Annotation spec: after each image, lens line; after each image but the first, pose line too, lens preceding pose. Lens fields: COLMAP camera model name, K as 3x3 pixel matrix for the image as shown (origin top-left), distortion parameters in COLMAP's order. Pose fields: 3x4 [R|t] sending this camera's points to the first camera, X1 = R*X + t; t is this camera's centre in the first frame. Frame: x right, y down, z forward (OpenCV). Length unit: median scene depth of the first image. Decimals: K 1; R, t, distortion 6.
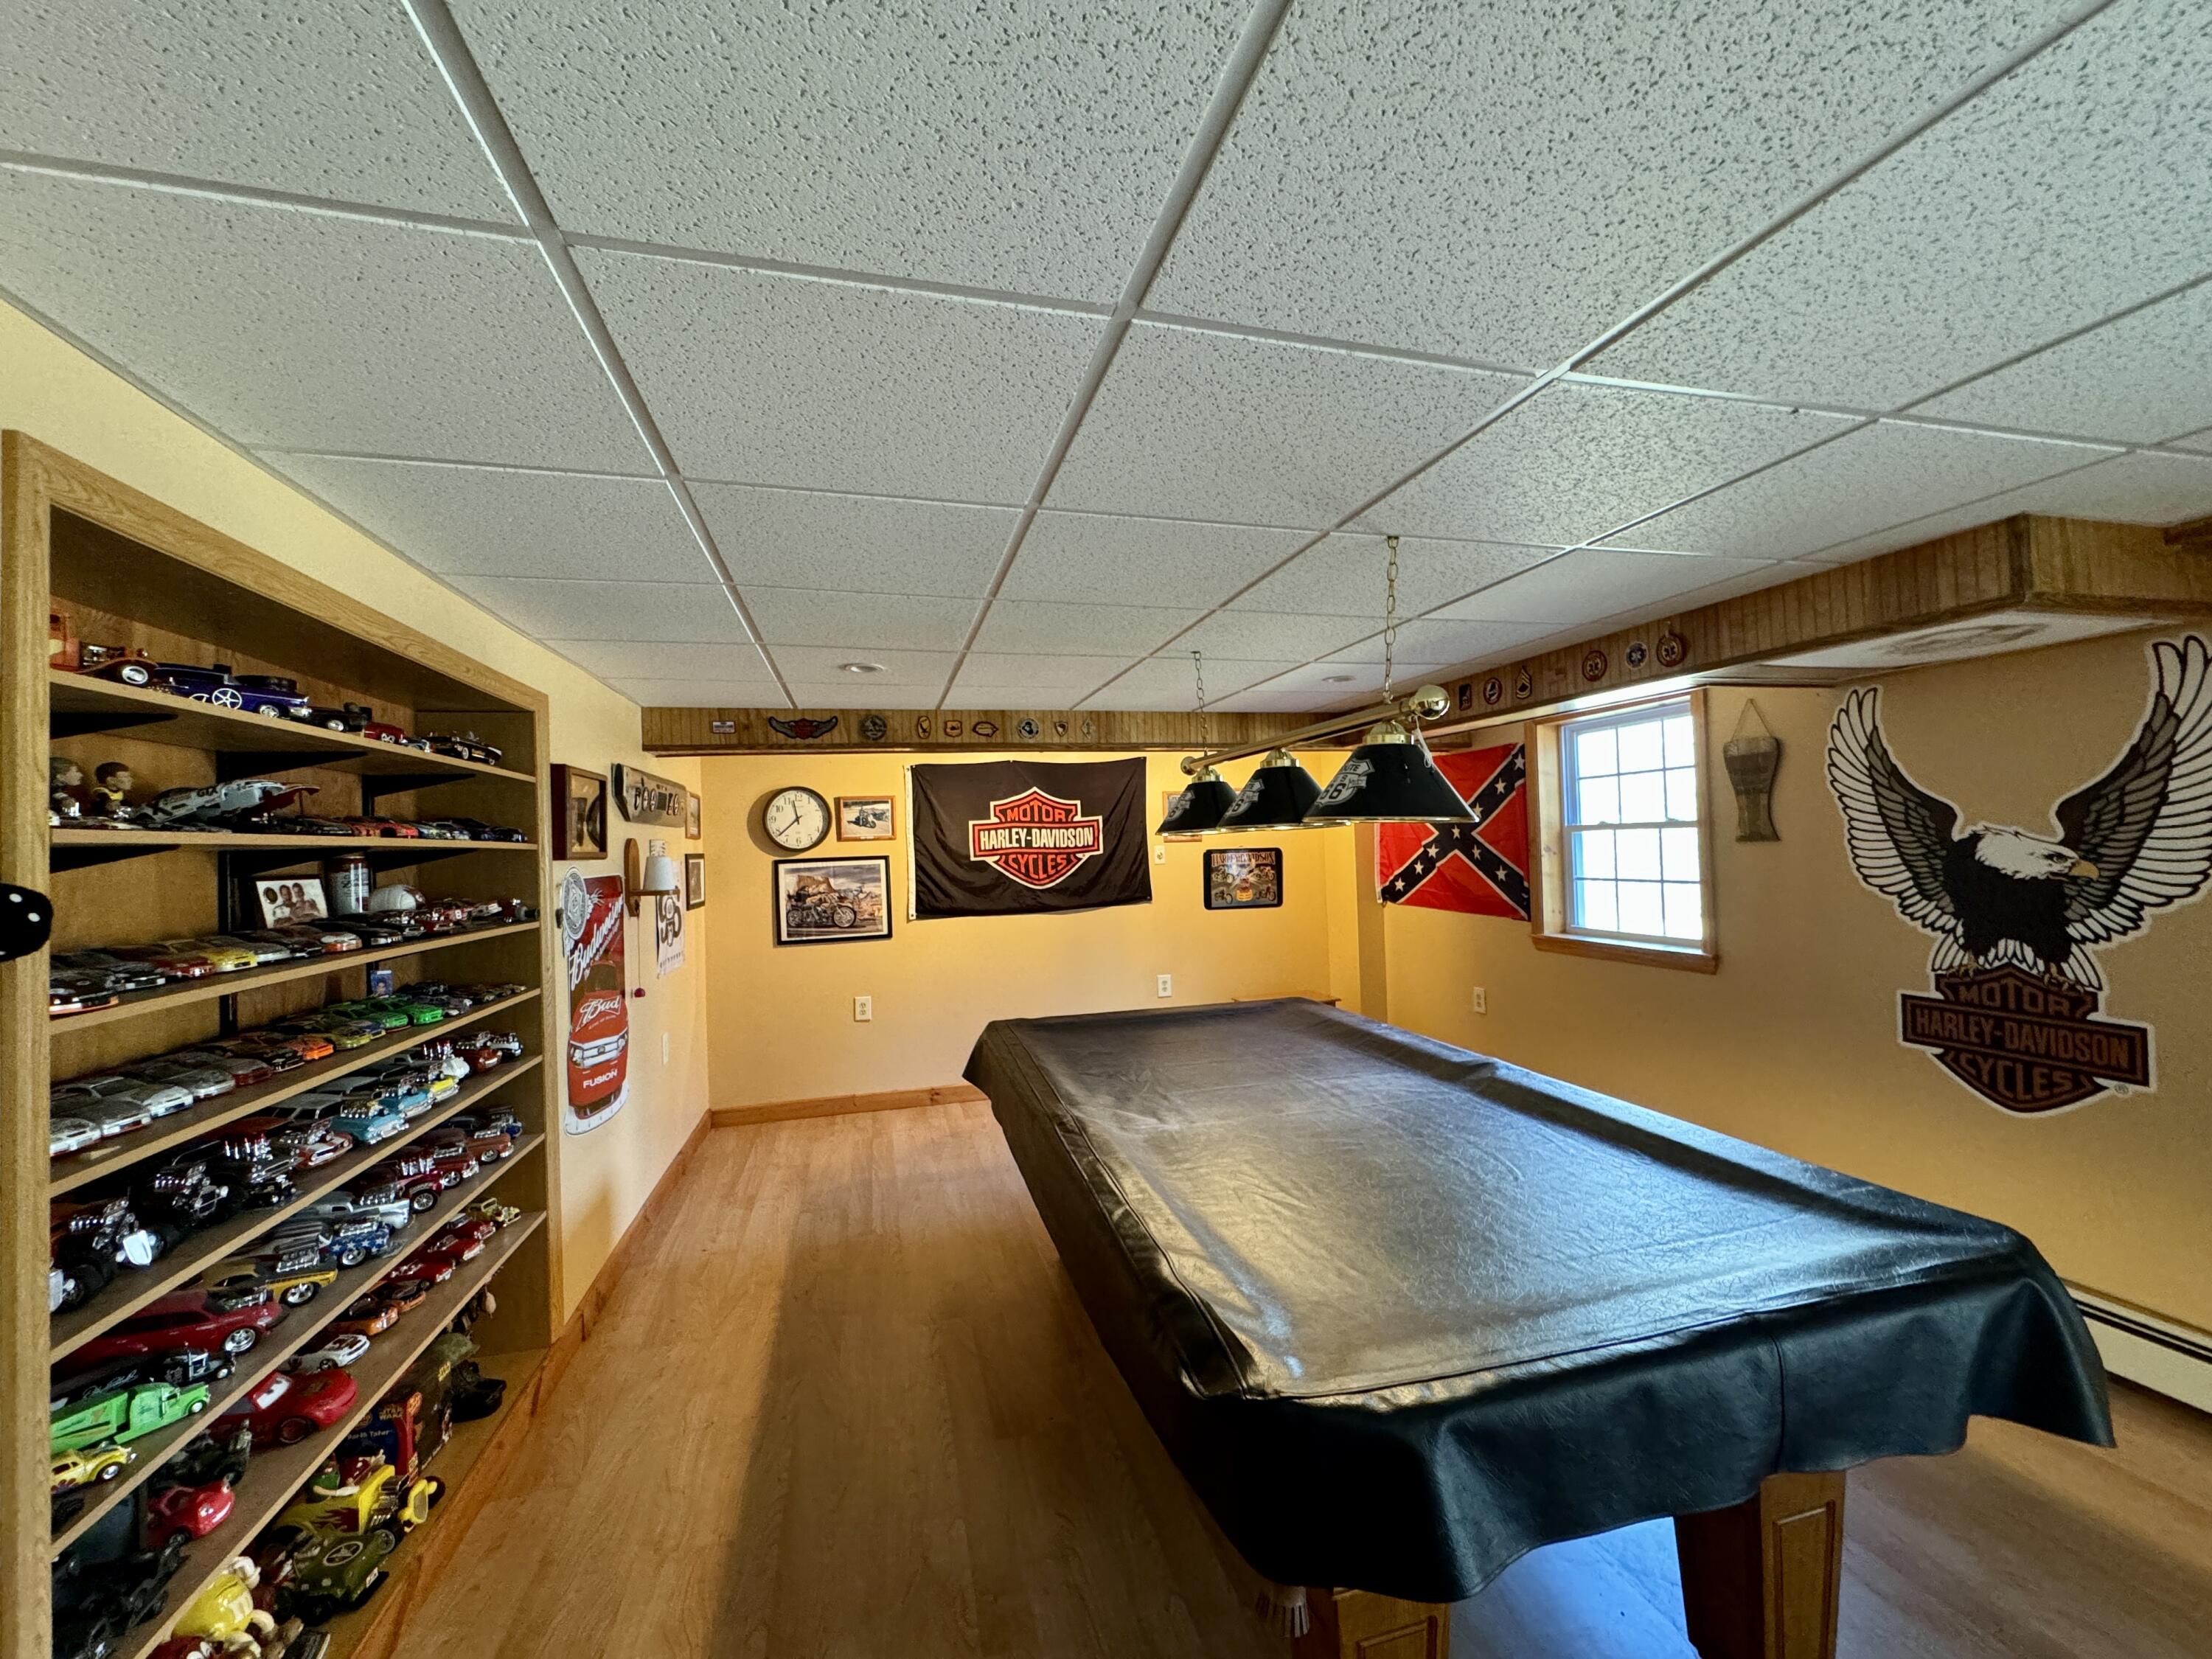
lens RADIAL K [[884.5, 0, 1103.7], [0, 884.5, 831.4], [0, 0, 1]] dist [-0.000397, 0.000137]
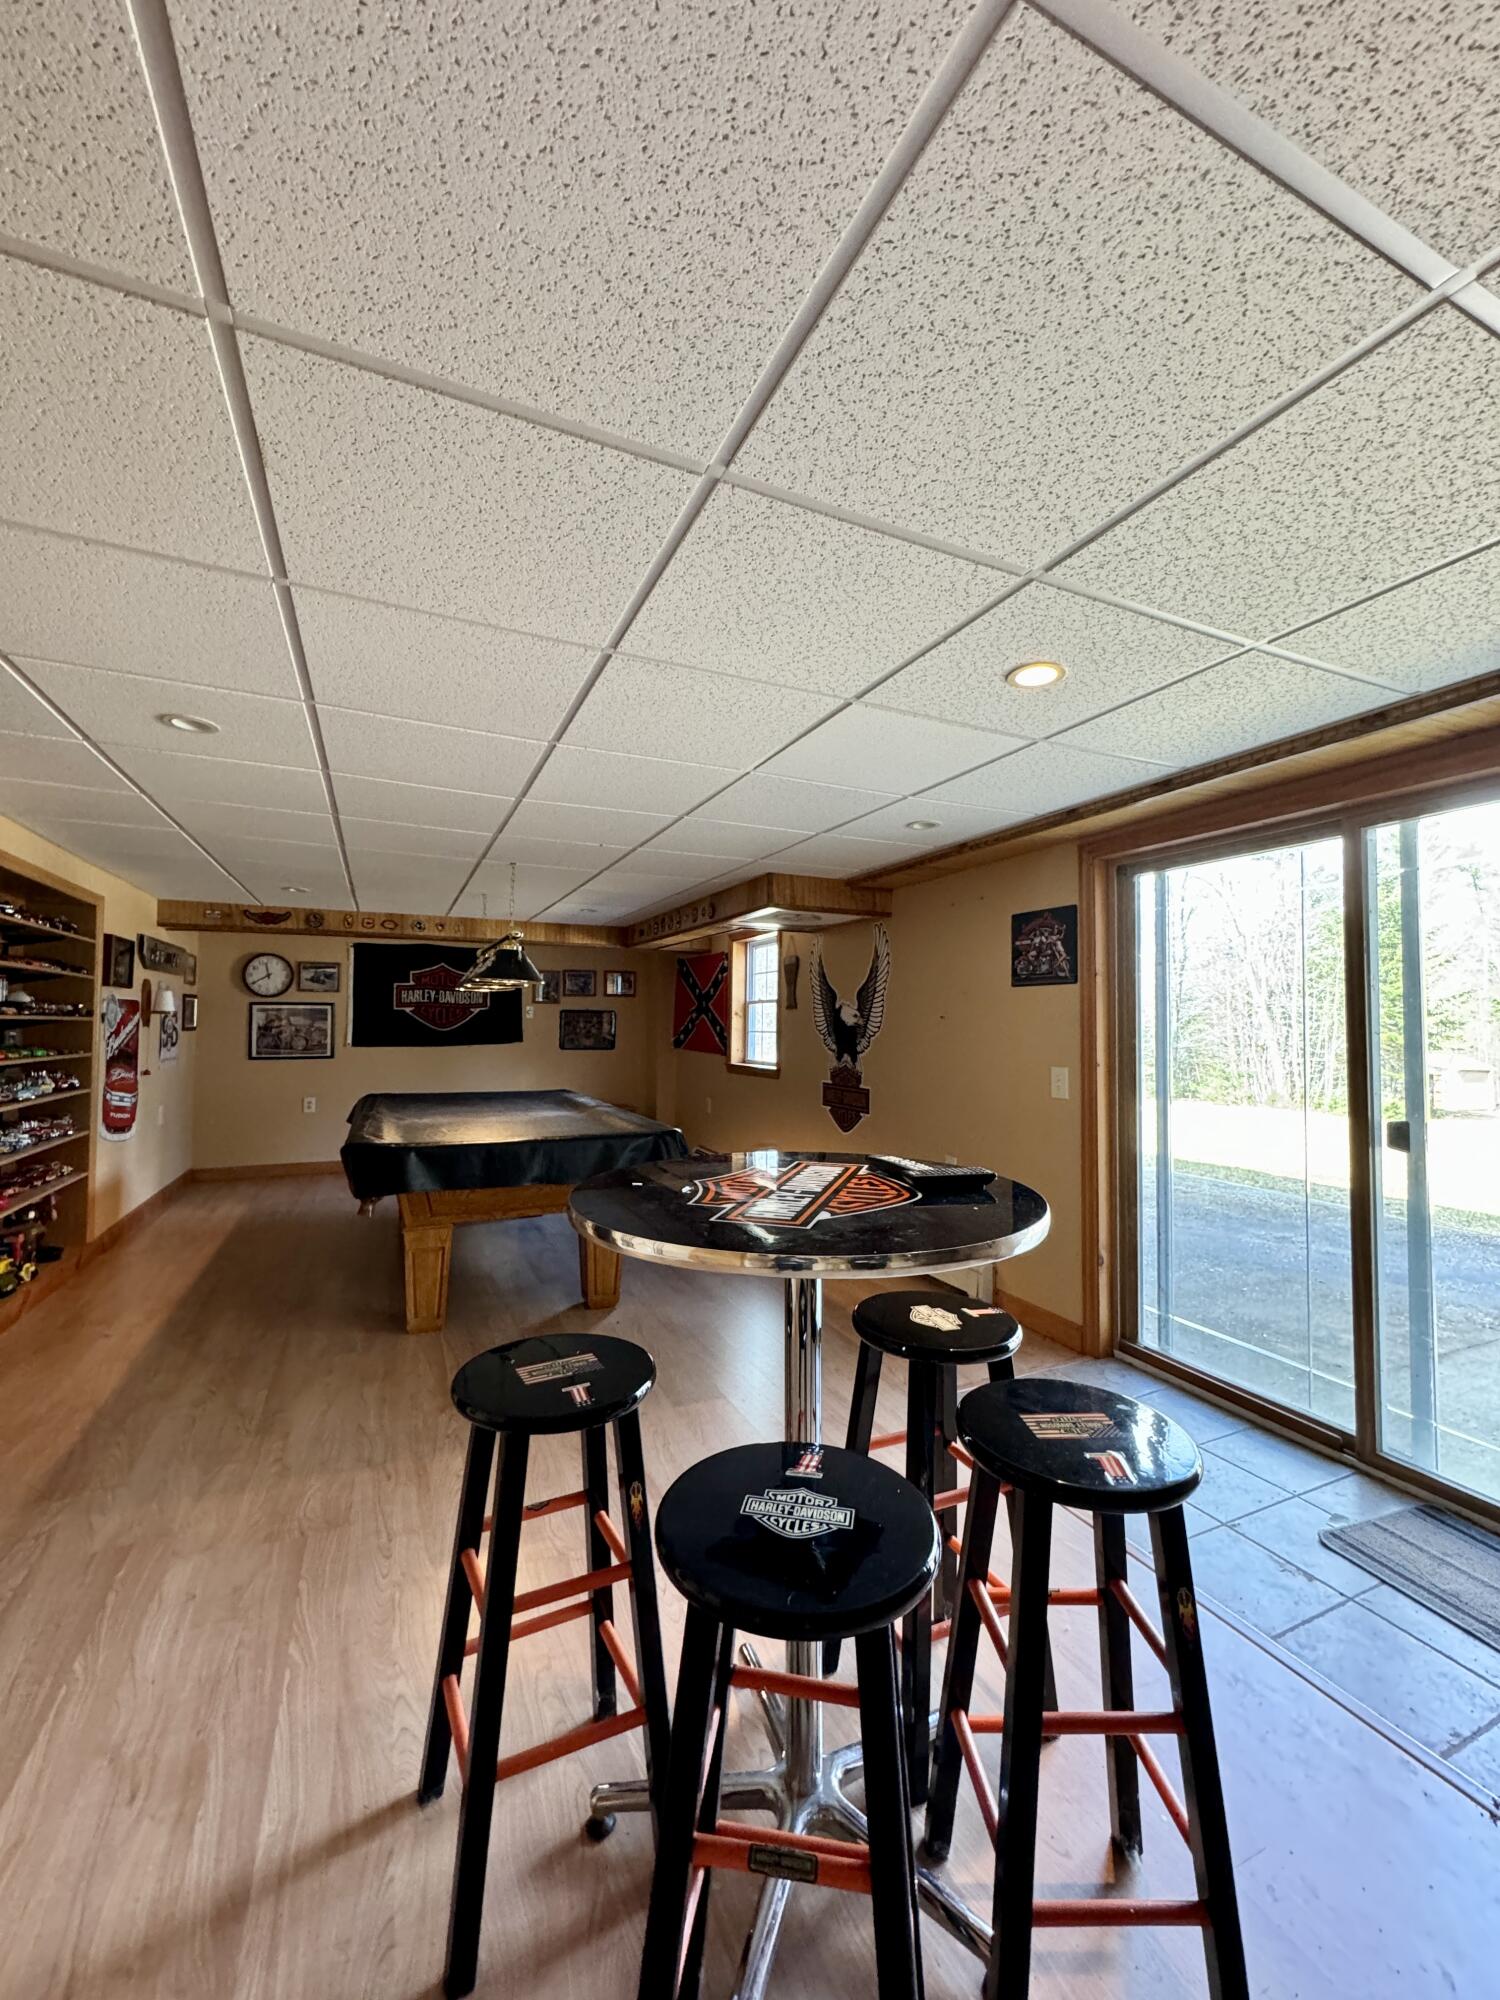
lens RADIAL K [[799.7, 0, 750.6], [0, 799.7, 998.3], [0, 0, 1]] dist [-0.000397, 0.000137]
pose [[0.984699, 0.046206, 0.168028, 0.282537], [-0.042911, 0.998810, -0.023193, 0.025793], [-0.168900, 0.015628, 0.985509, -0.571757]]
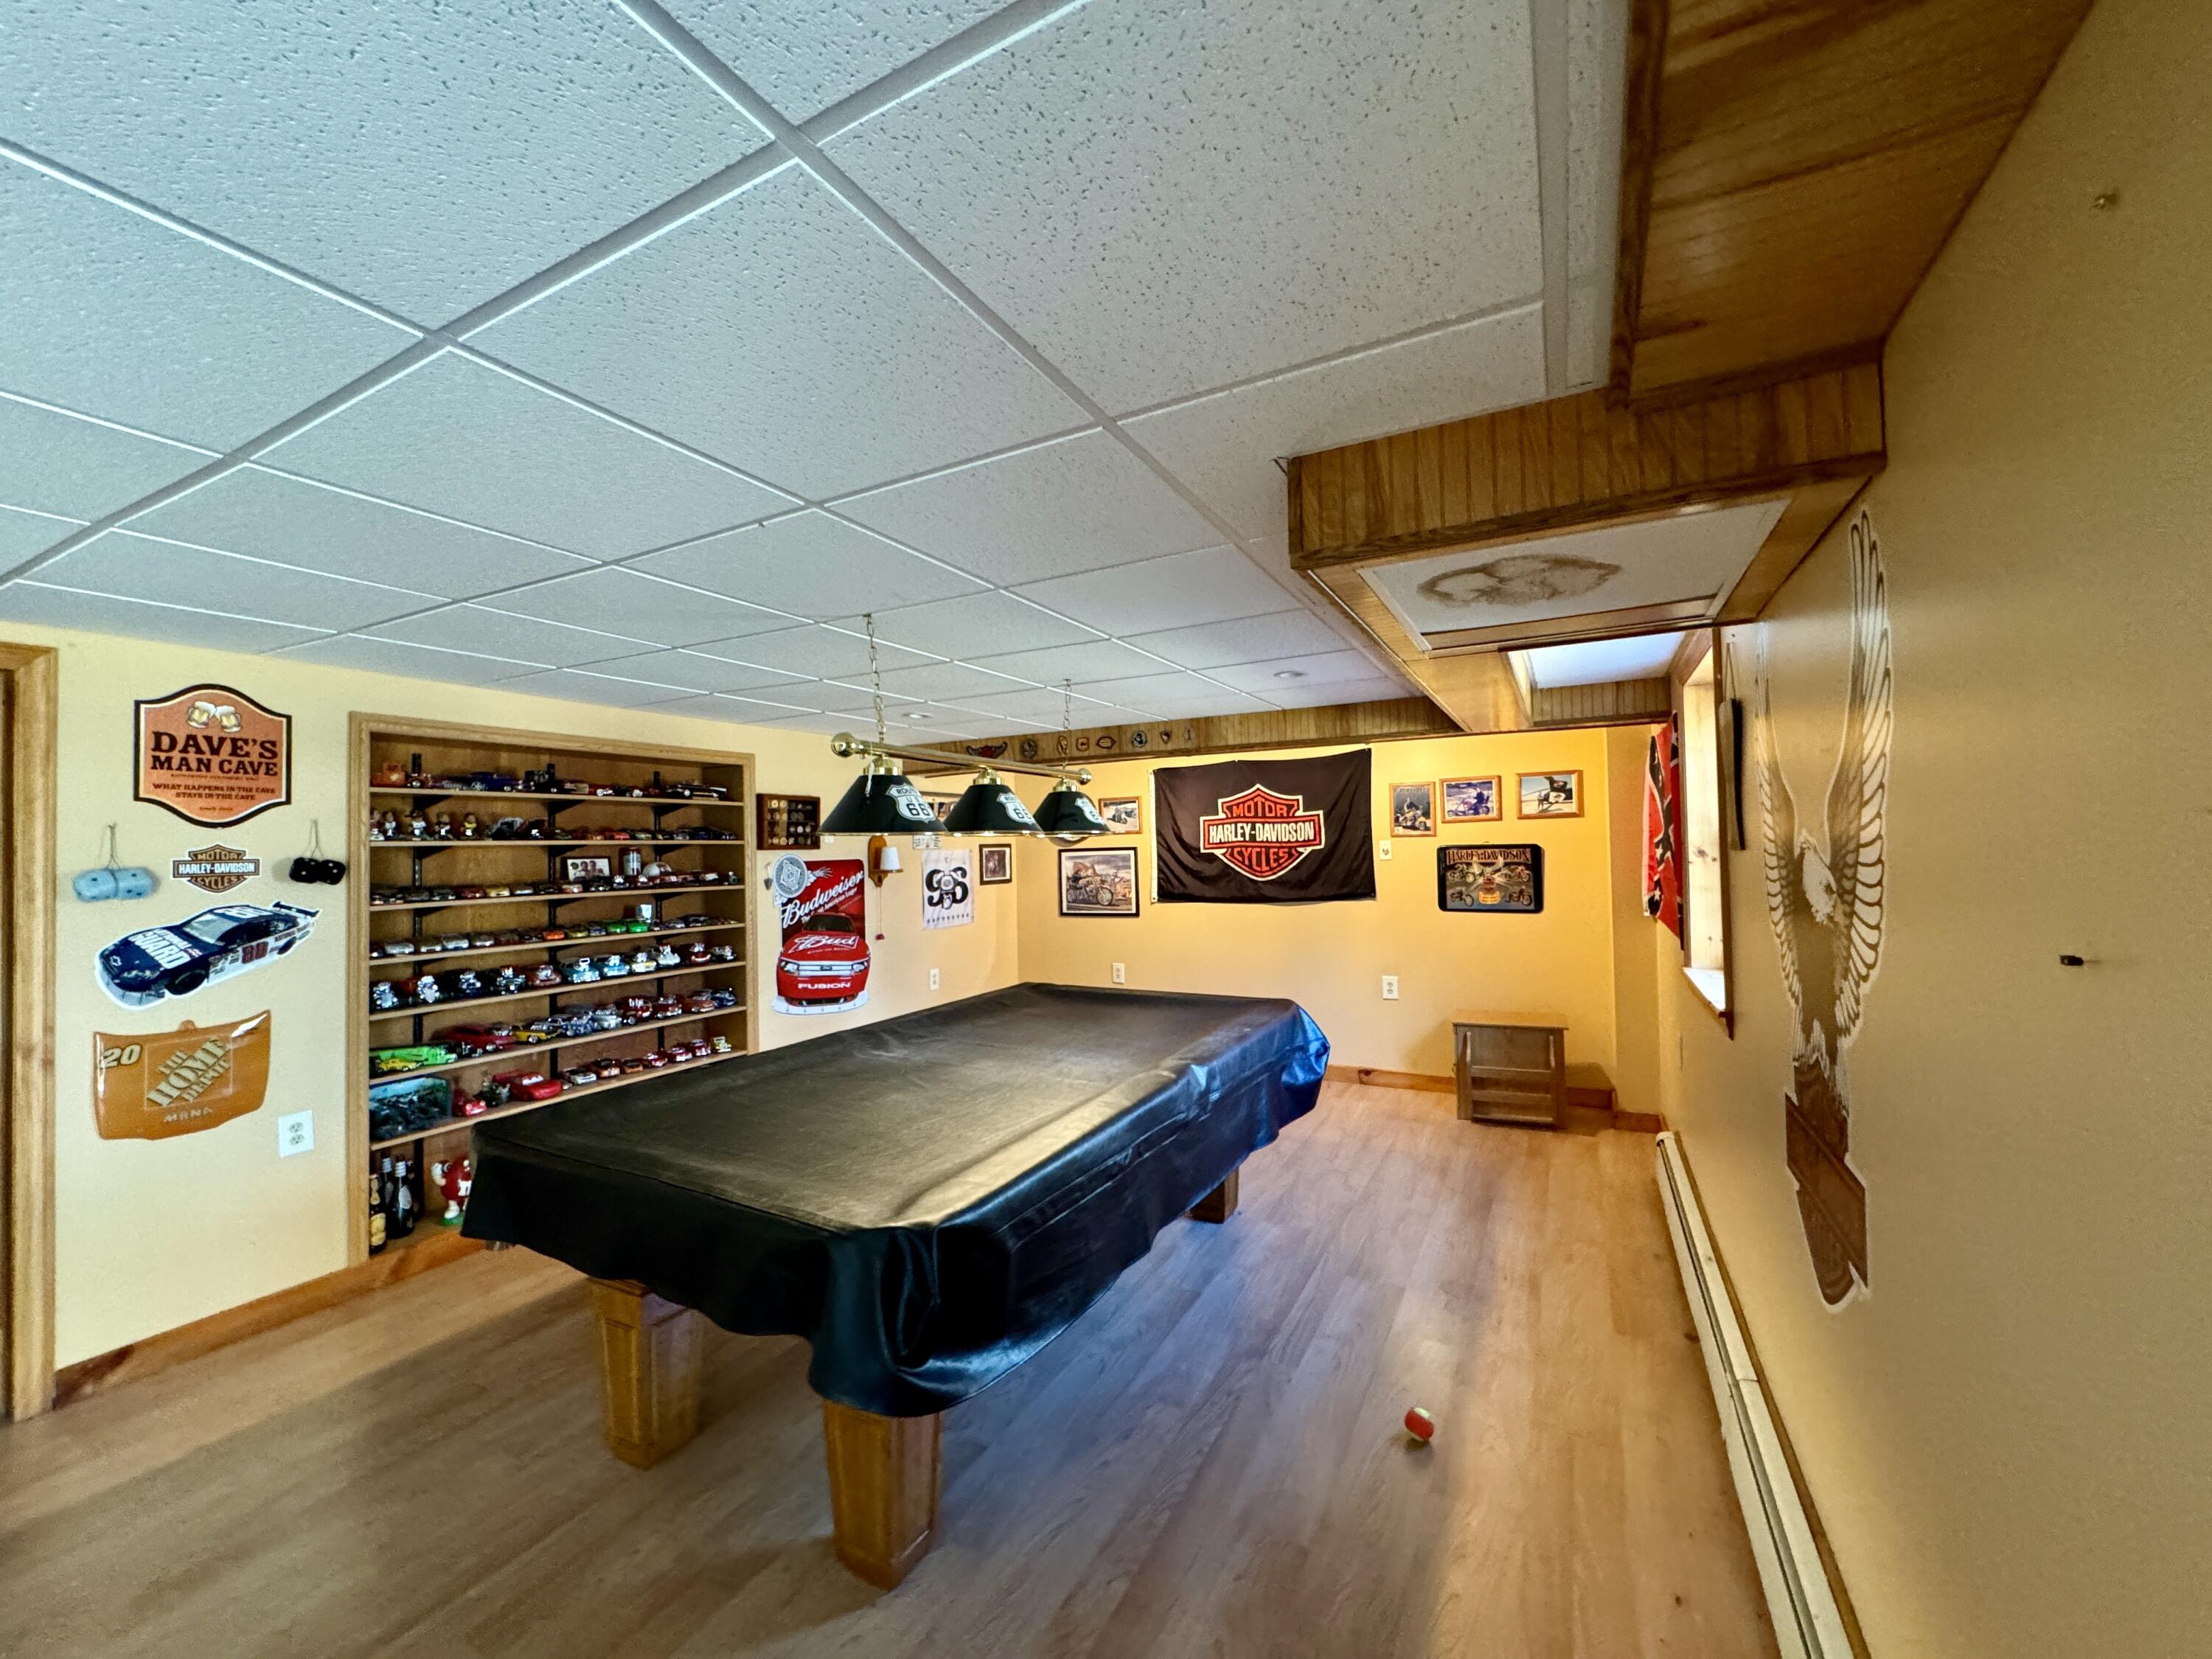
lens RADIAL K [[884.5, 0, 1105.3], [0, 884.5, 833.4], [0, 0, 1]] dist [-0.000397, 0.000137]
pose [[0.735318, 0.005114, -0.677703, 0.672289], [0.008938, 0.999811, 0.017242, -0.014787], [0.677663, -0.018736, 0.735134, 0.128090]]
